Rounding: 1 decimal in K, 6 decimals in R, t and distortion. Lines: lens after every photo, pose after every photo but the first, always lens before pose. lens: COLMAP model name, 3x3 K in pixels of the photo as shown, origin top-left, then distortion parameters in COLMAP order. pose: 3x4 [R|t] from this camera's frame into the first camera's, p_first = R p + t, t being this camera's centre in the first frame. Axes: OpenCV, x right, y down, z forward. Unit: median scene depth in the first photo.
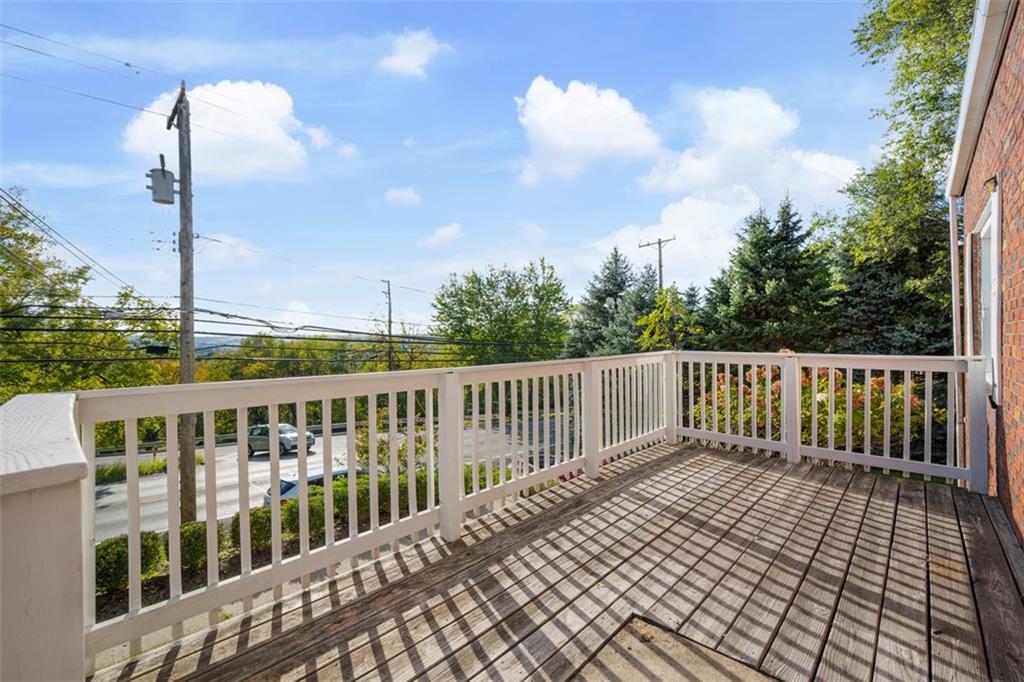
lens RADIAL K [[420.2, 0, 512.0], [0, 420.2, 341.0], [0, 0, 1]] dist [-0.000340, 0.000048]
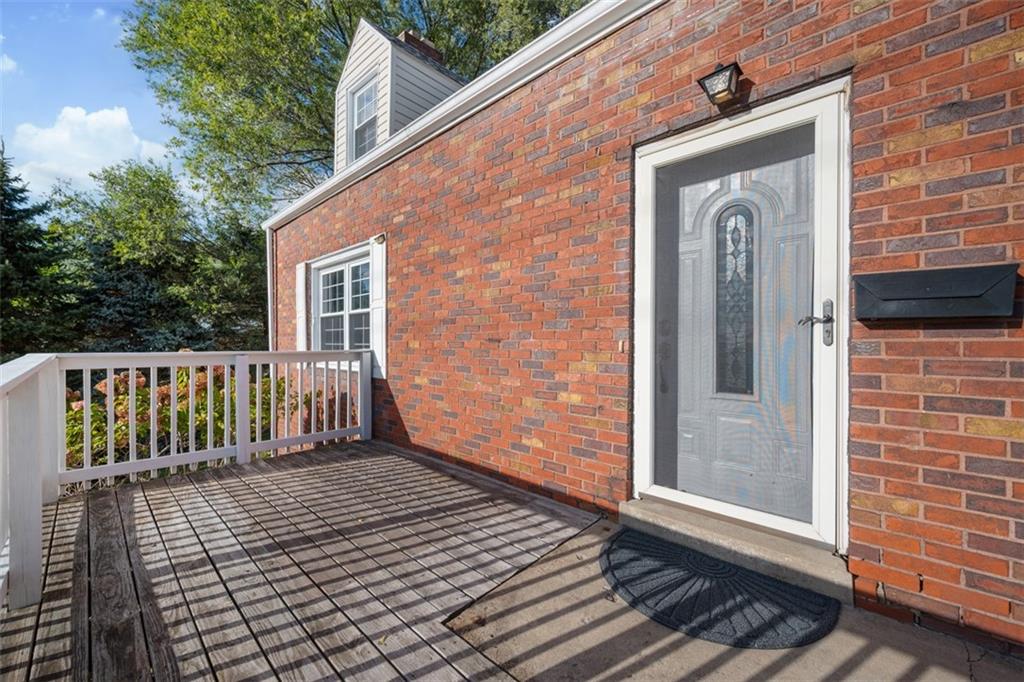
lens RADIAL K [[407.6, 0, 512.0], [0, 407.6, 341.0], [0, 0, 1]] dist [-0.000398, 0.000194]
pose [[-0.009043, 0.005862, 0.999942, -0.302017], [0.007455, 0.999955, -0.005795, 0.018555], [-0.999931, 0.007402, -0.009086, 0.419768]]
